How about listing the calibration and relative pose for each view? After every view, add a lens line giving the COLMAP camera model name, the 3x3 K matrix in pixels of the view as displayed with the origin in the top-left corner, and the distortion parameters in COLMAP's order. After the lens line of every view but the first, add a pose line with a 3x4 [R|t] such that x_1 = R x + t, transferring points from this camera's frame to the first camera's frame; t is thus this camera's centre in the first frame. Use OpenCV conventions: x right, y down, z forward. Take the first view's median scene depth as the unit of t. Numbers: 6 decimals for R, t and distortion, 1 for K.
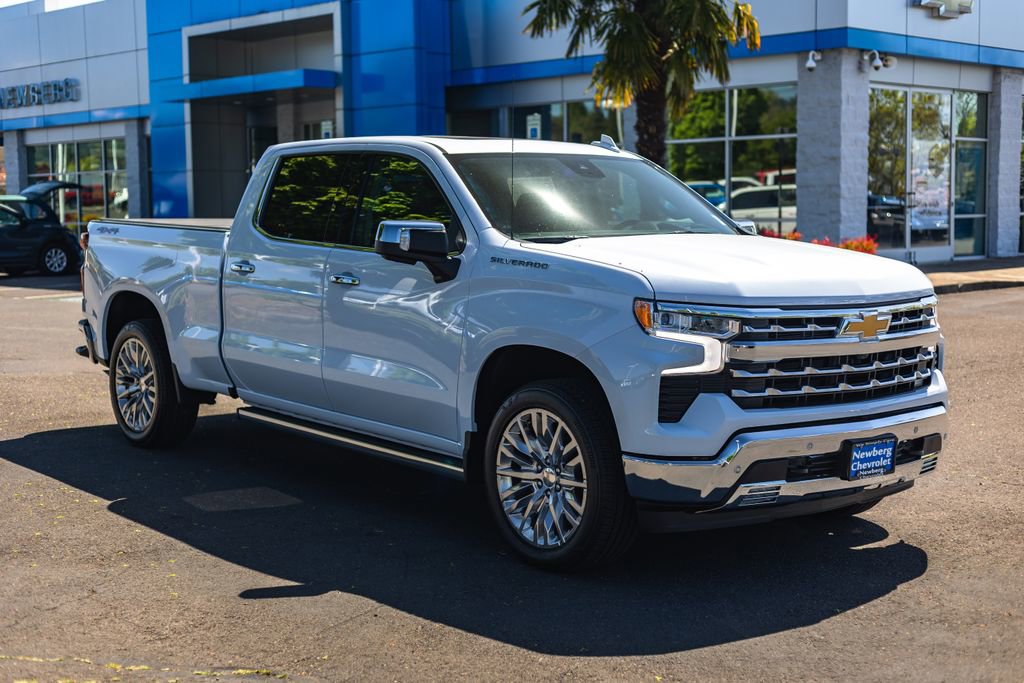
lens RADIAL K [[1482.1, 0, 490.5], [0, 1482.1, 341.2], [0, 0, 1]] dist [0.042231, -0.144180]
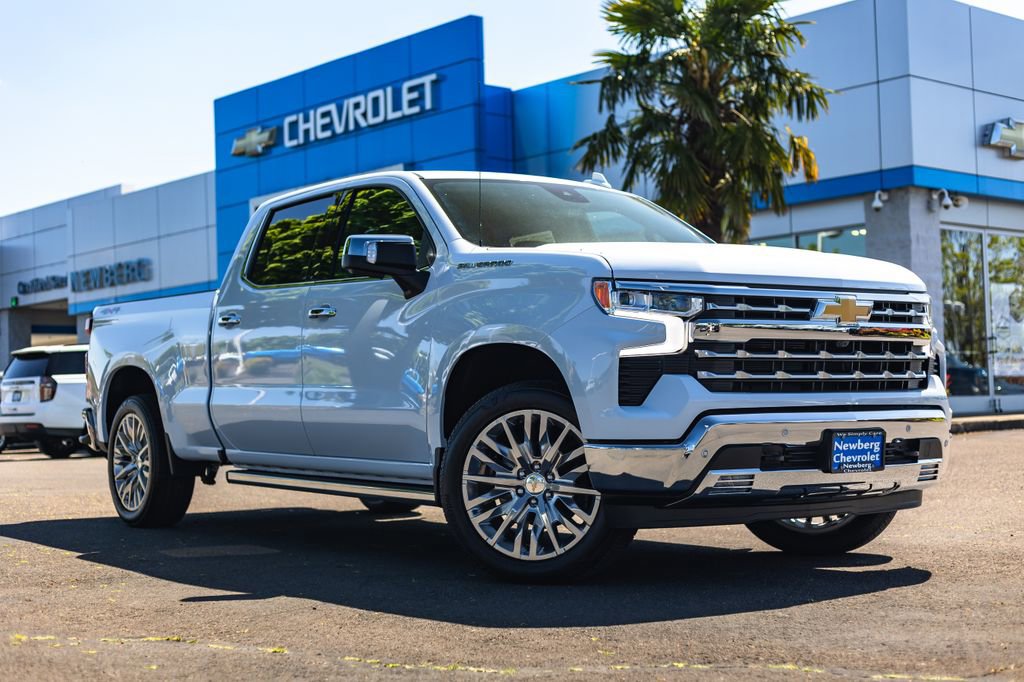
lens RADIAL K [[1522.5, 0, 511.1], [0, 1522.5, 357.1], [0, 0, 1]] dist [0.024676, -0.006325]
pose [[0.998532, -0.021089, -0.049881, 0.082192], [0.014613, 0.991818, -0.126818, 0.128208], [0.052148, 0.125903, 0.990671, 0.029785]]
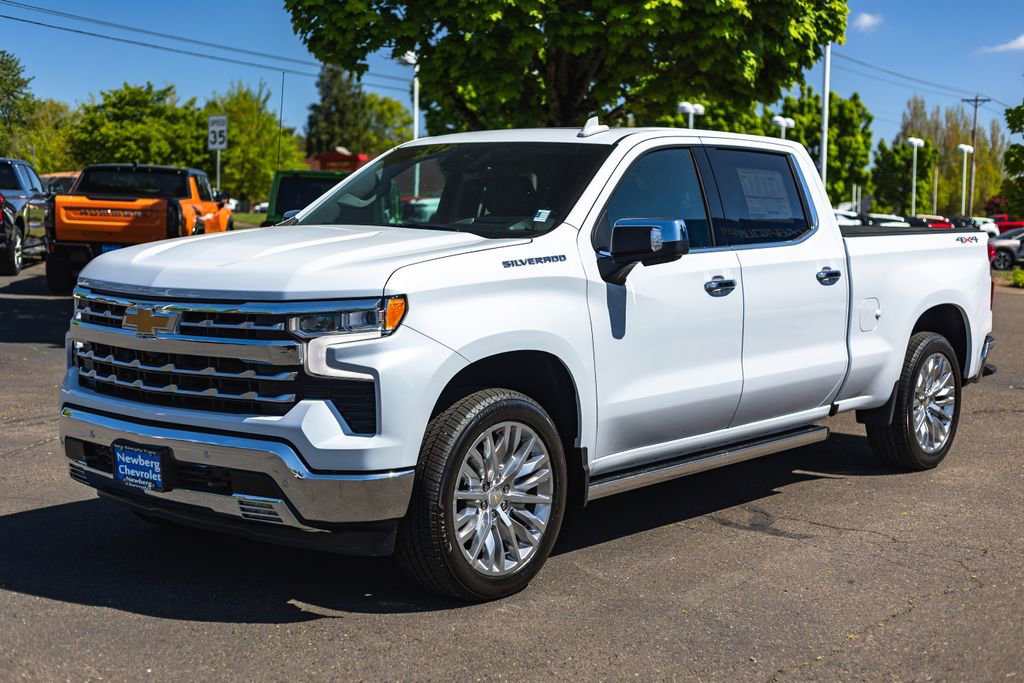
lens RADIAL K [[1490.6, 0, 512.0], [0, 1490.6, 341.5], [0, 0, 1]] dist [0.004779, 0.009372]
pose [[0.202978, 0.084405, -0.975539, 1.095576], [-0.107762, 0.992152, 0.063421, -0.073199], [0.973235, 0.092253, 0.210481, 0.947743]]
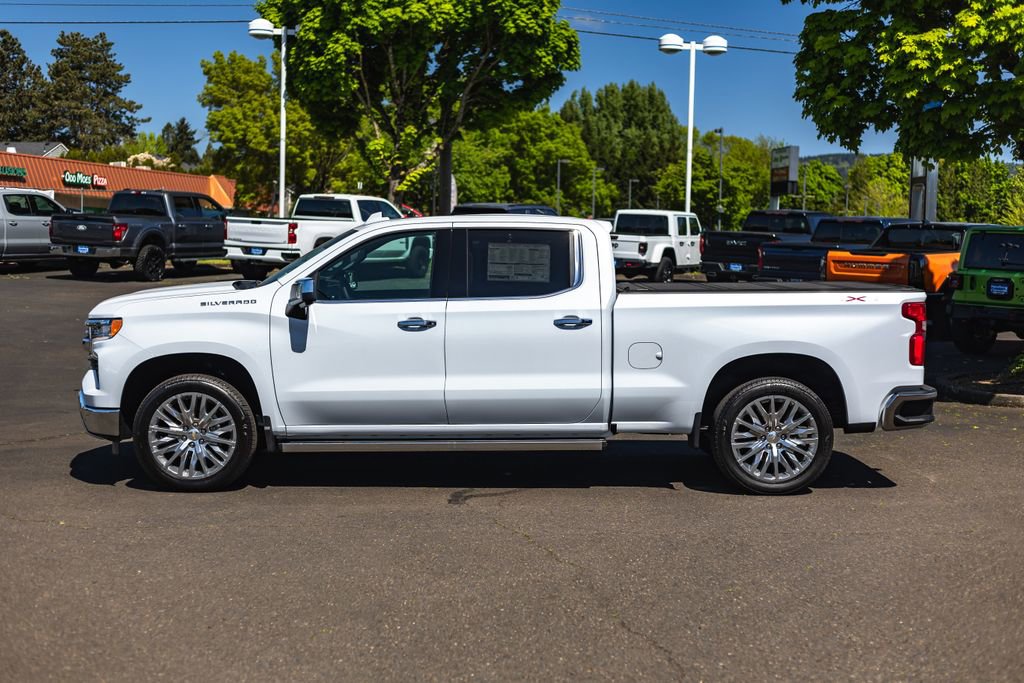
lens RADIAL K [[1490.6, 0, 512.0], [0, 1490.6, 341.5], [0, 0, 1]] dist [0.004779, 0.009372]
pose [[-0.626761, 0.043987, -0.777969, 1.238556], [-0.084912, 0.988604, 0.124304, -0.236634], [0.774571, 0.143968, -0.615884, 2.274039]]
